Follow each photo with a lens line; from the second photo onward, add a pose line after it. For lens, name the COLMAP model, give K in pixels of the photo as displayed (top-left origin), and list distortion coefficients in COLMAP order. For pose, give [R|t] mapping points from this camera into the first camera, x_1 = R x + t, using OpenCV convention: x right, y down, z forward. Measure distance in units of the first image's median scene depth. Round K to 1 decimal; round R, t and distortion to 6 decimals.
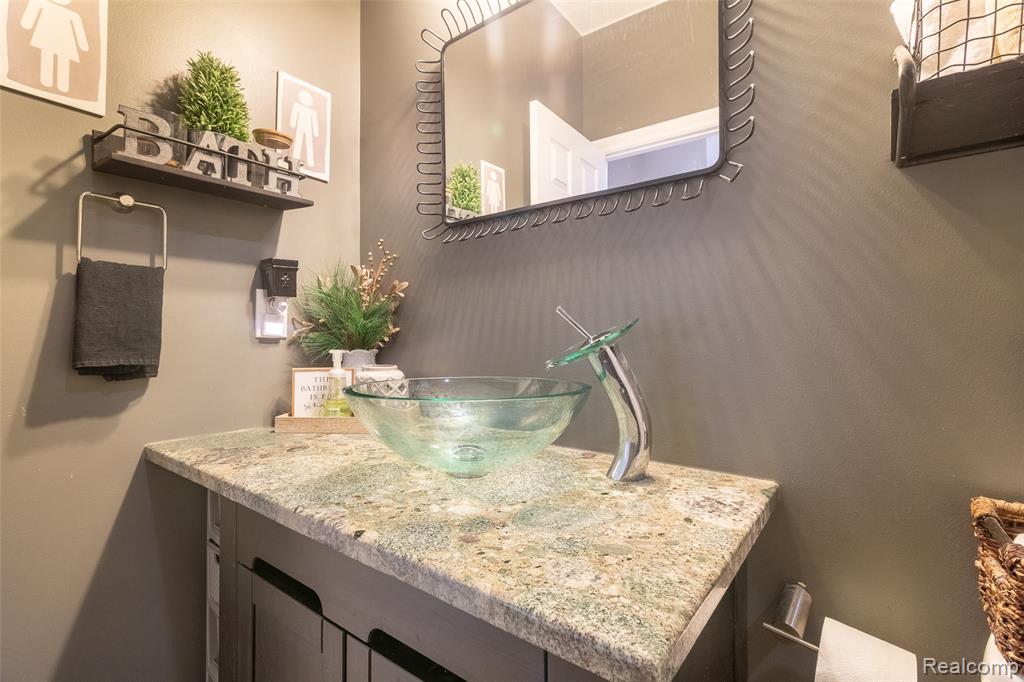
lens RADIAL K [[470.8, 0, 510.5], [0, 470.8, 335.1], [0, 0, 1]] dist [-0.011050, 0.001110]
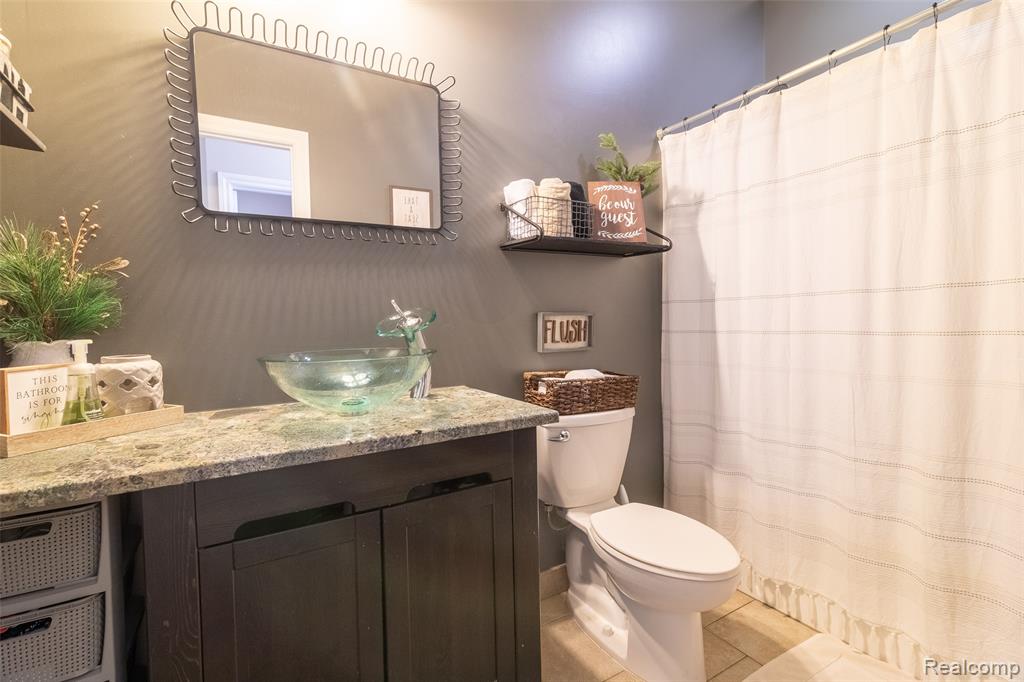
lens RADIAL K [[470.8, 0, 512.5], [0, 470.8, 340.6], [0, 0, 1]] dist [-0.011050, 0.001110]
pose [[0.347732, -0.036994, 0.936864, -0.859404], [0.013820, 0.999315, 0.034330, 0.015355], [-0.937492, 0.001010, 0.348005, 0.030498]]
